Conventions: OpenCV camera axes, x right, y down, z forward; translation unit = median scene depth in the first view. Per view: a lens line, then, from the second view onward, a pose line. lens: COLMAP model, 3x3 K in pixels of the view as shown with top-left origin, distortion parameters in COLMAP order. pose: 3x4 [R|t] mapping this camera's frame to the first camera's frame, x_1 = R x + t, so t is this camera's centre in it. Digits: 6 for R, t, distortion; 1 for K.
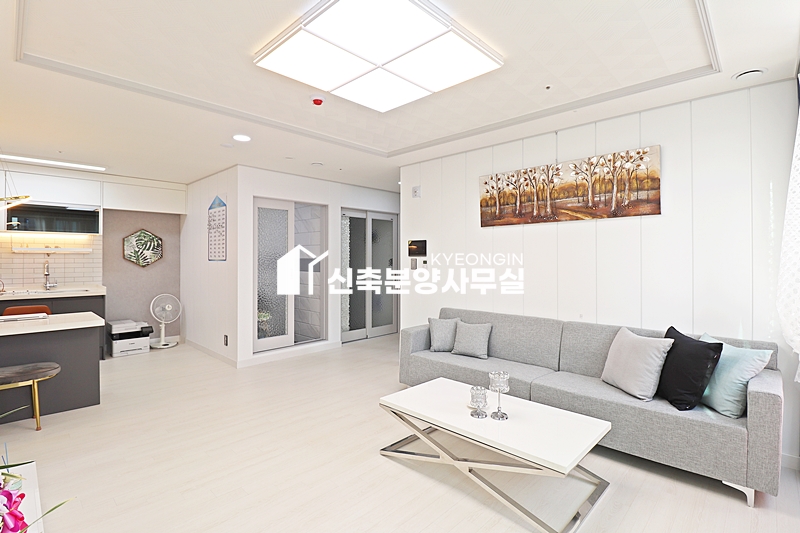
lens RADIAL K [[370.6, 0, 388.0], [0, 370.6, 262.3], [0, 0, 1]] dist [-0.009689, -0.007294]
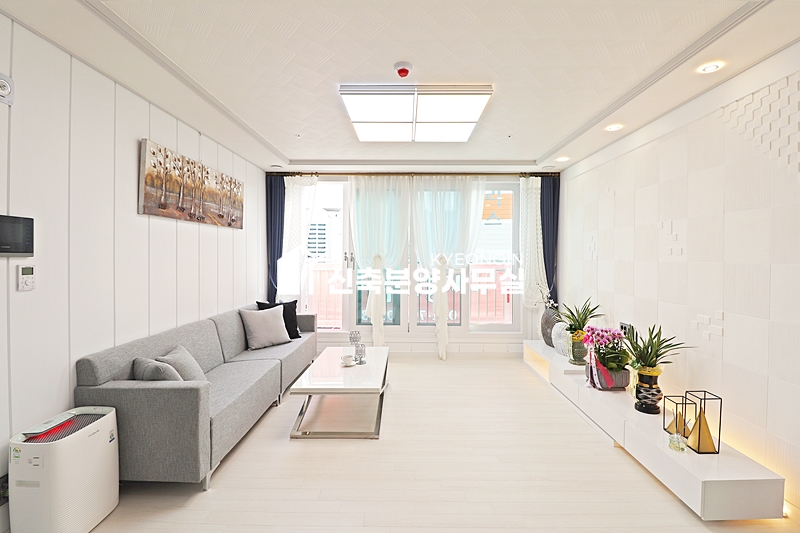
lens RADIAL K [[370.6, 0, 402.9], [0, 370.6, 260.8], [0, 0, 1]] dist [-0.009689, -0.007294]
pose [[-0.704390, -0.013056, 0.709694, -0.578901], [-0.003649, 0.999884, 0.014772, -0.024230], [-0.709804, 0.007815, -0.704356, 1.204764]]
